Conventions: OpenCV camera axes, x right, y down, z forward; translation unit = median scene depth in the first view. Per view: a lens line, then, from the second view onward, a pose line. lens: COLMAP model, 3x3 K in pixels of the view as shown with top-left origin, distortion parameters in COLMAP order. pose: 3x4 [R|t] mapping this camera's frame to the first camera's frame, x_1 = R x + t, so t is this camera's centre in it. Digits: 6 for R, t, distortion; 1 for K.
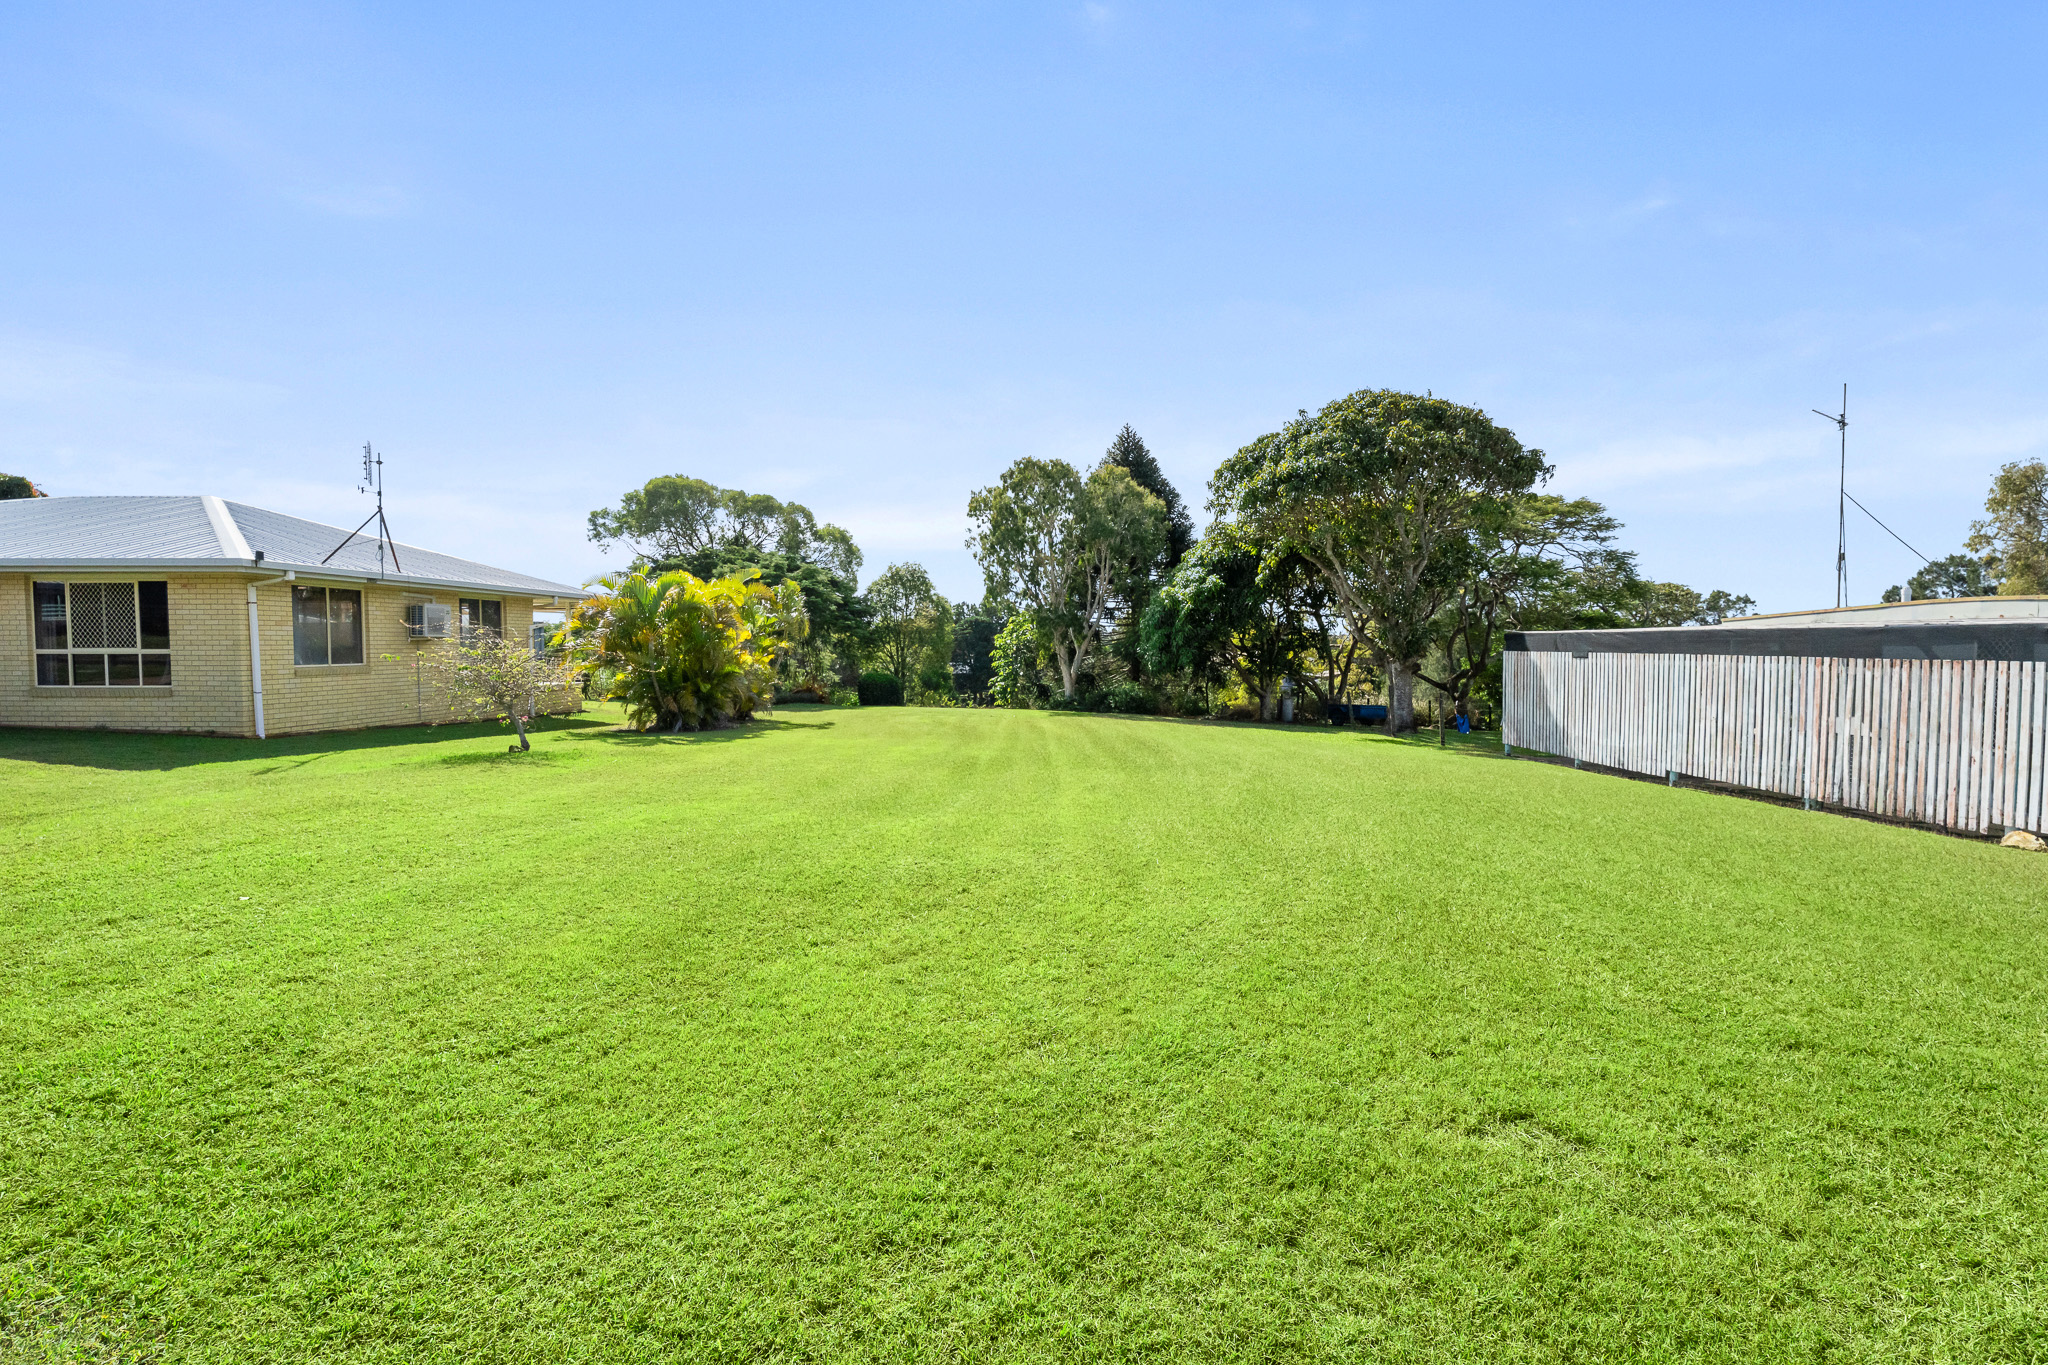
lens RADIAL K [[931.6, 0, 1025.3], [0, 931.6, 691.0], [0, 0, 1]] dist [0.005085, 0.002558]
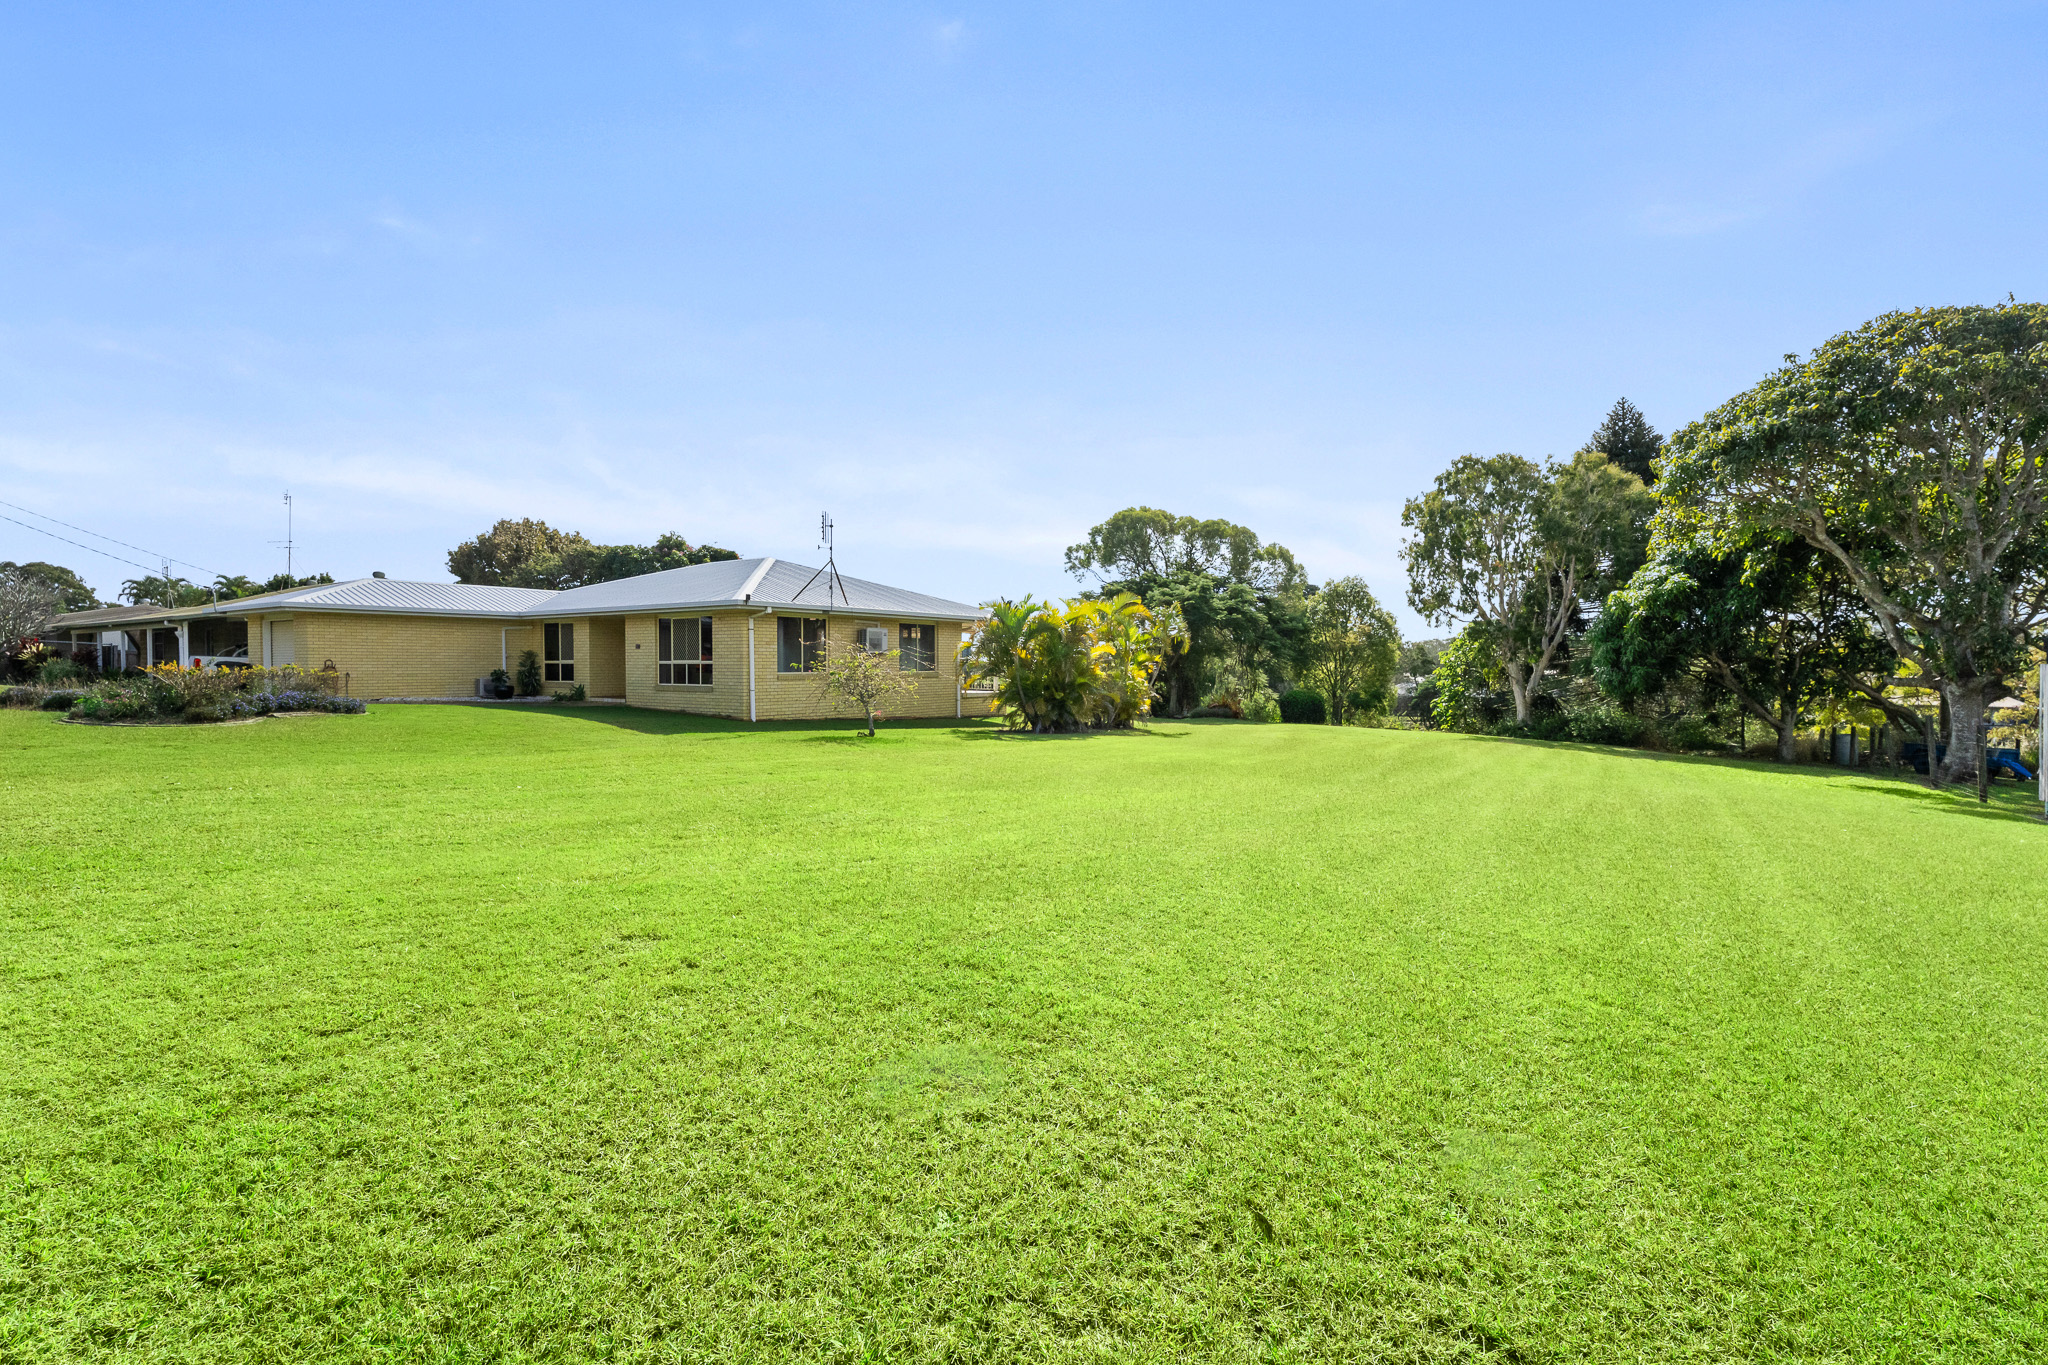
lens RADIAL K [[931.6, 0, 1011.0], [0, 931.6, 691.7], [0, 0, 1]] dist [0.005085, 0.002558]
pose [[0.830352, 0.017843, -0.556953, 0.214432], [-0.030087, 0.999465, -0.012836, 0.006680], [0.556426, 0.027416, 0.830444, 0.008565]]
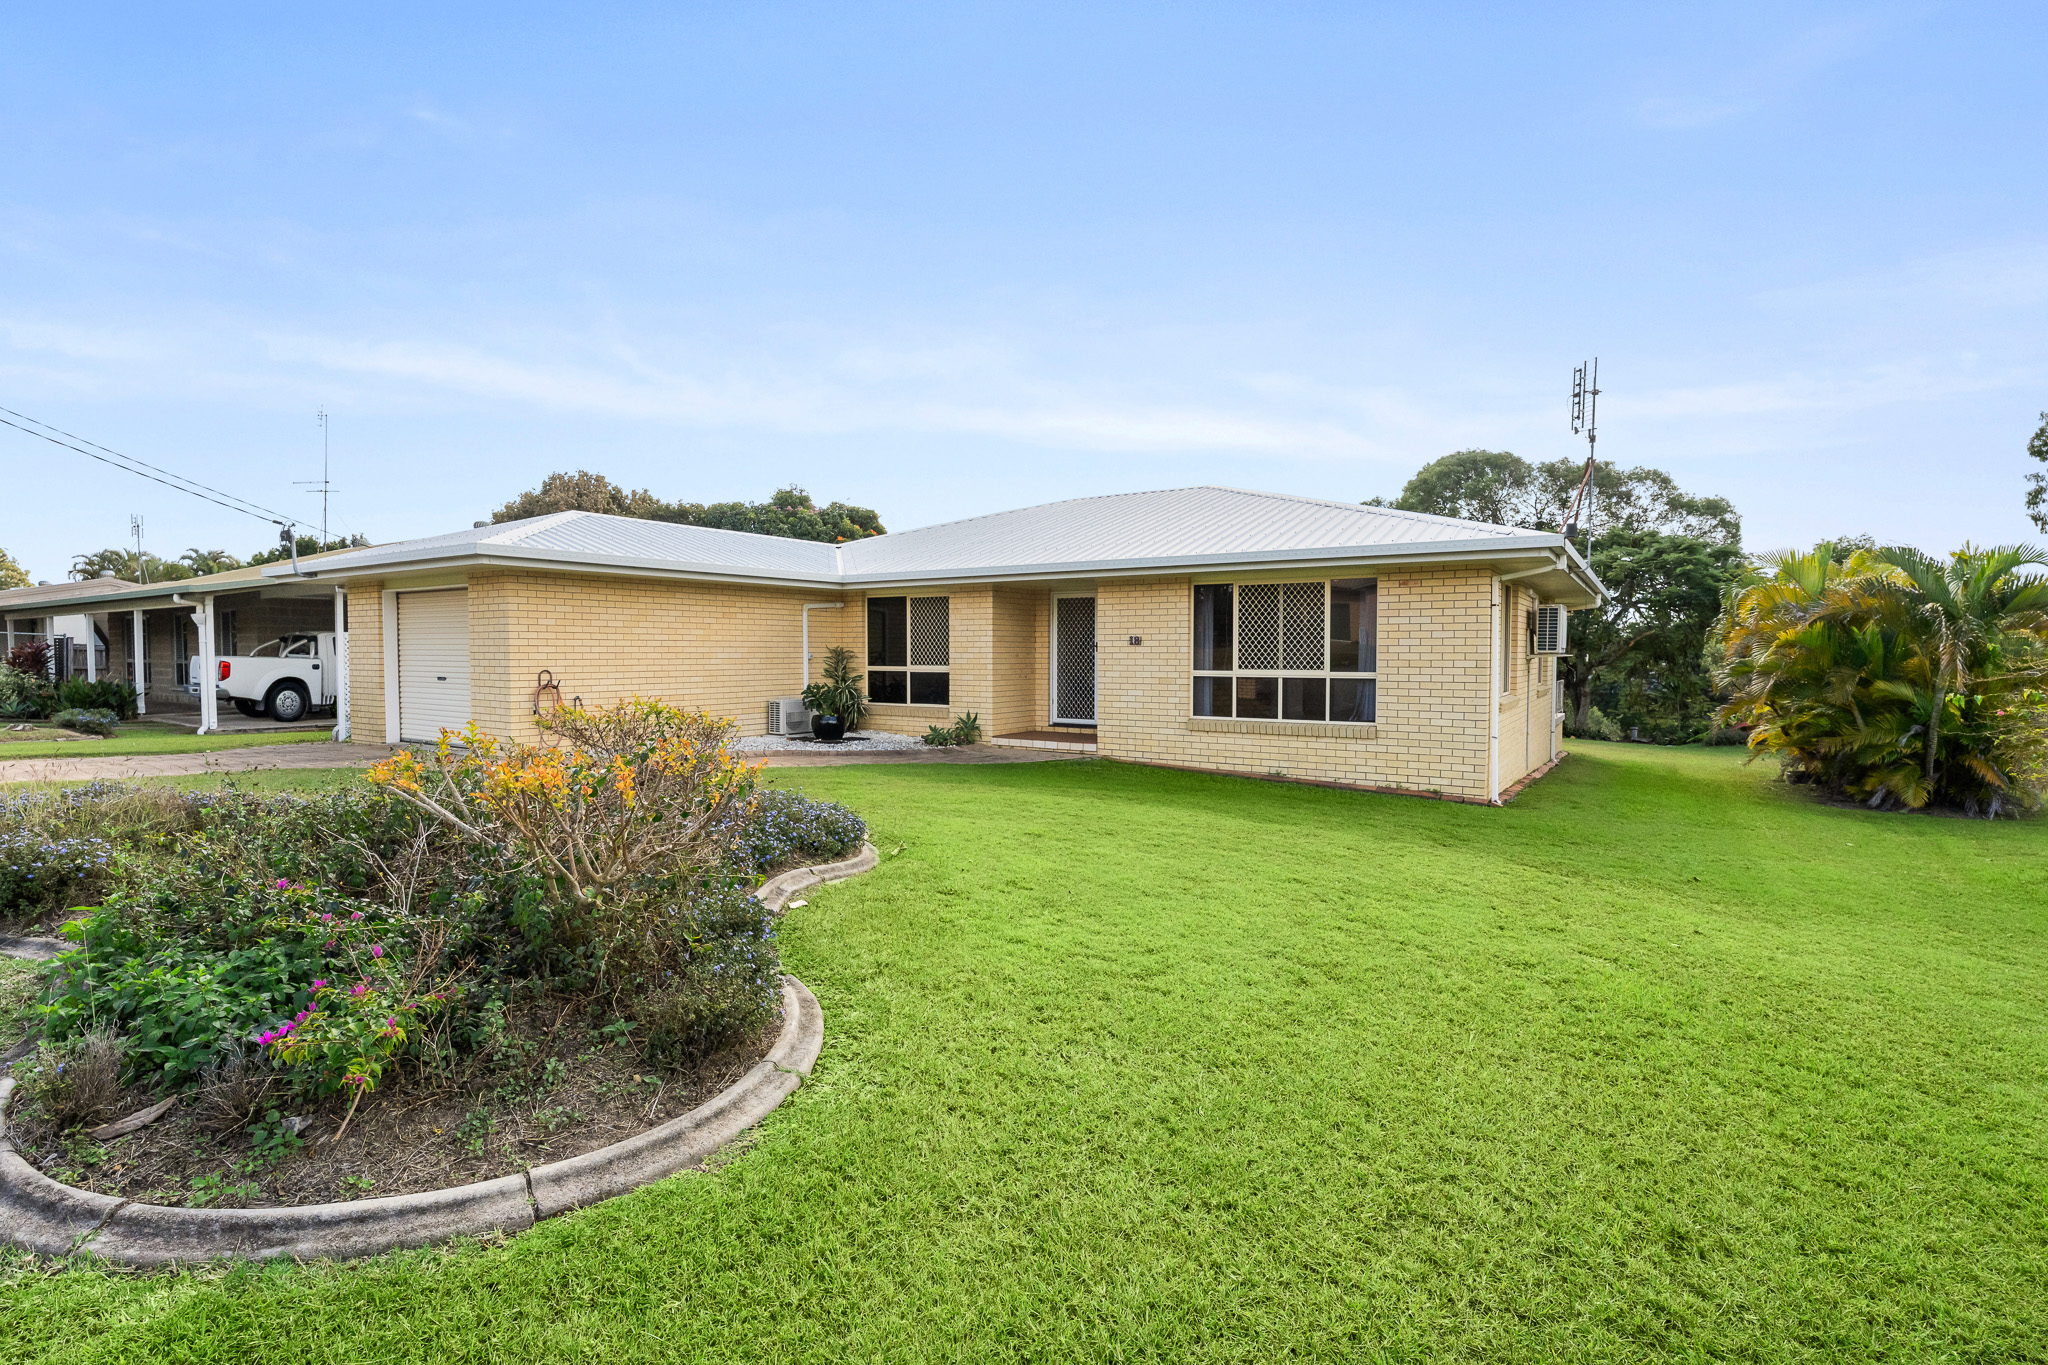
lens RADIAL K [[976.1, 0, 1018.3], [0, 976.1, 664.6], [0, 0, 1]] dist [-0.013085, 0.001365]
pose [[0.842313, 0.007455, -0.538938, -0.473956], [-0.027430, 0.999202, -0.029049, -0.013726], [0.538291, 0.039252, 0.841845, 0.147115]]
